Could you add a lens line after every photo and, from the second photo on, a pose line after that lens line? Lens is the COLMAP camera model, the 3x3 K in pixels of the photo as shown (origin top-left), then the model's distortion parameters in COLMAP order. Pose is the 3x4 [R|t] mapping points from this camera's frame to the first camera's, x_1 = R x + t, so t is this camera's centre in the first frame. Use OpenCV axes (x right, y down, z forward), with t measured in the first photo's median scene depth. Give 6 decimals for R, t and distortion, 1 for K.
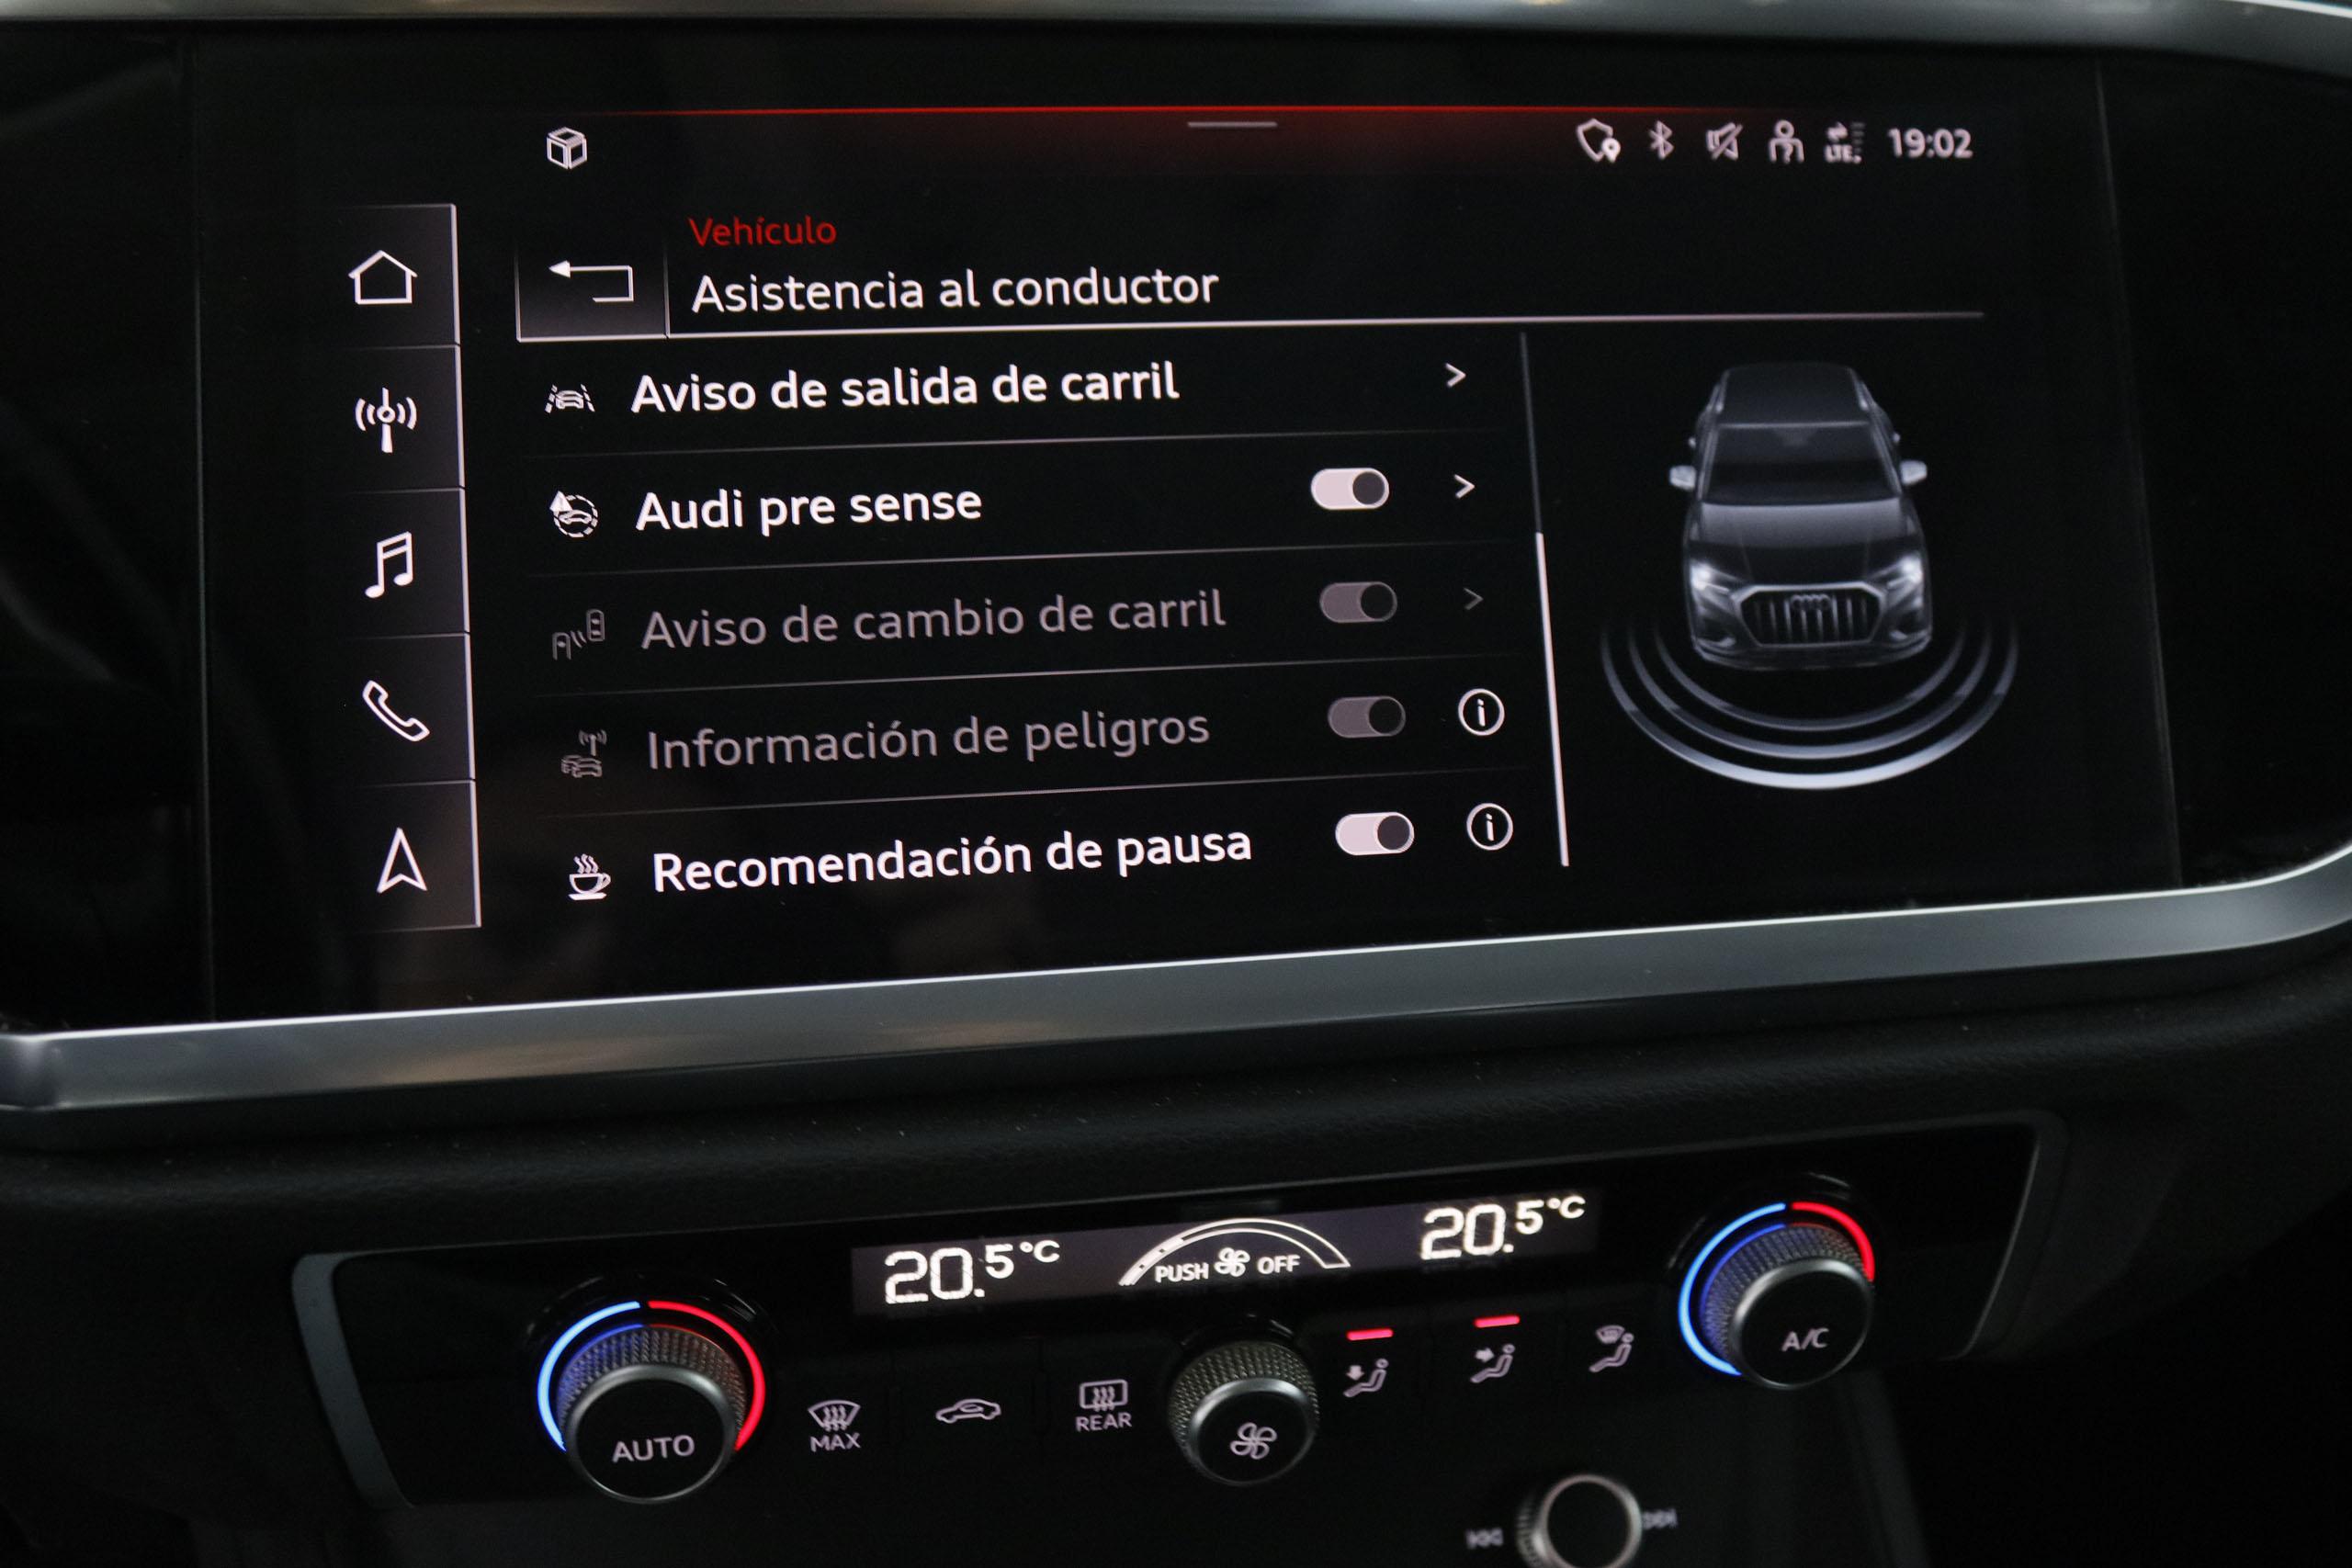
lens RADIAL K [[2561.8, 0, 1180.7], [0, 2561.8, 774.2], [0, 0, 1]] dist [-0.086072, 0.000000]
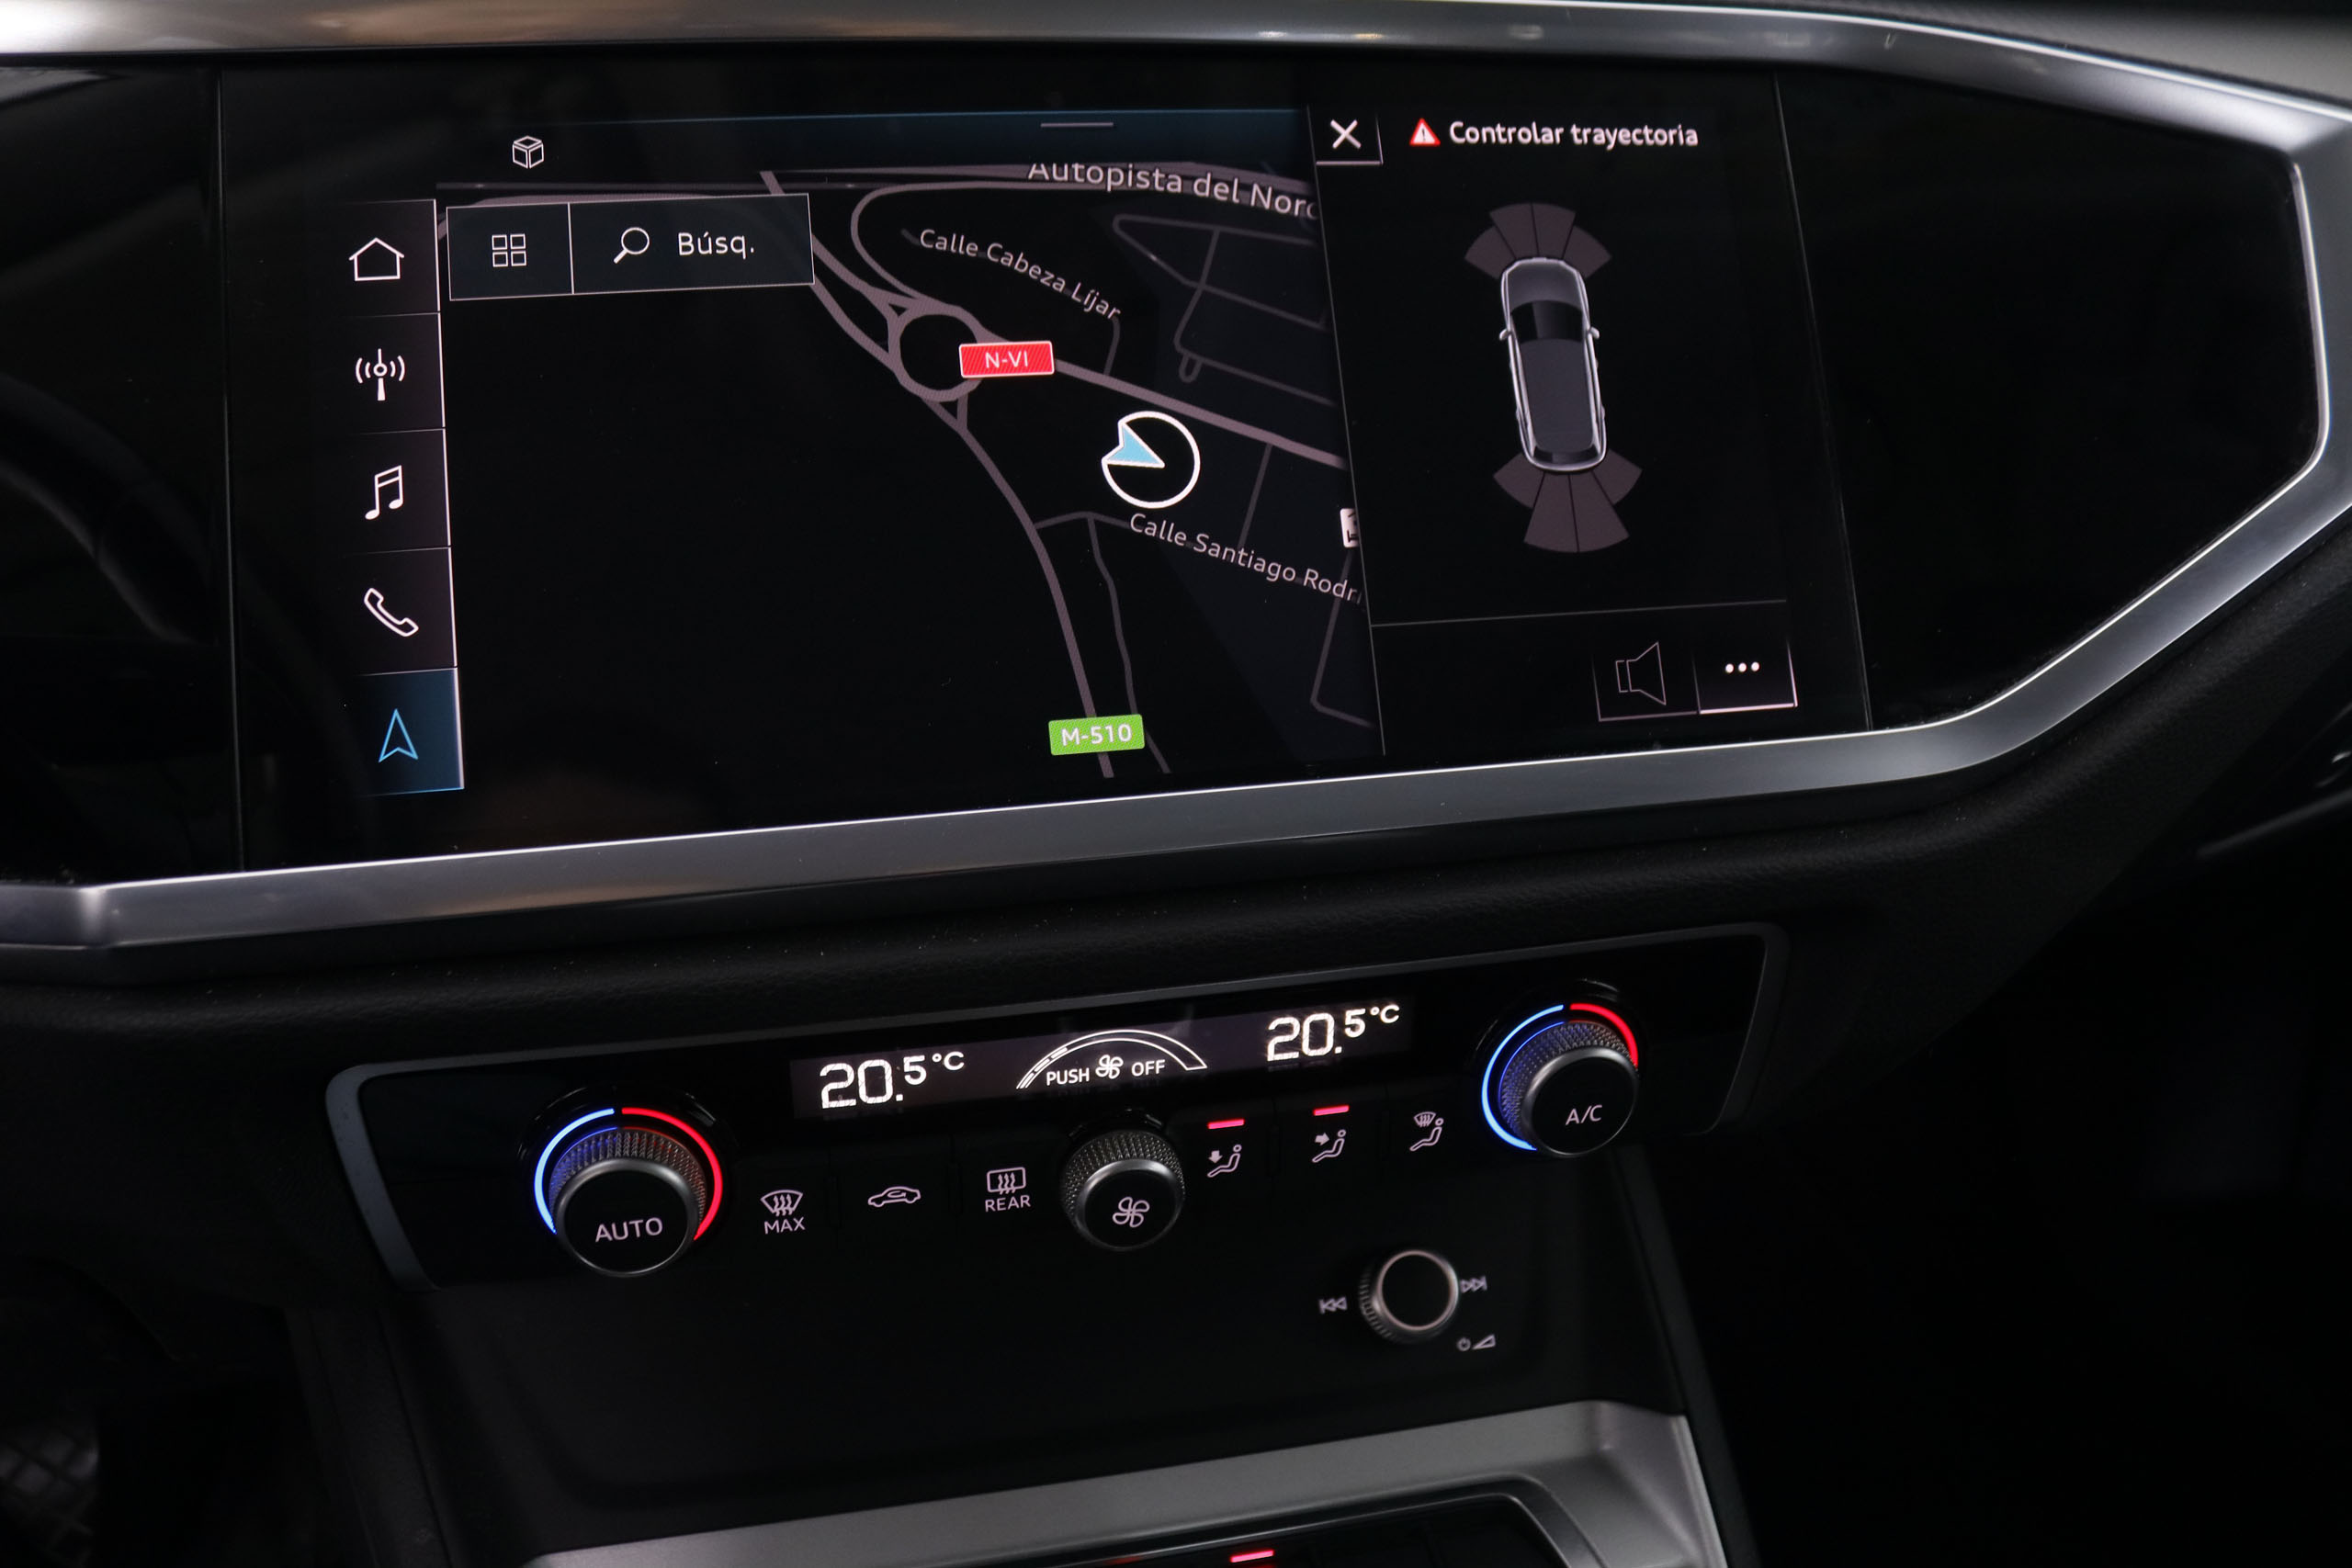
lens RADIAL K [[1957.1, 0, 1165.9], [0, 1957.1, 773.6], [0, 0, 1]] dist [-0.164498, 0.111076]
pose [[0.999052, -0.032231, 0.029260, 0.024815], [0.032570, 0.999407, -0.011198, 0.065178], [-0.028882, 0.012140, 0.999509, 0.079167]]
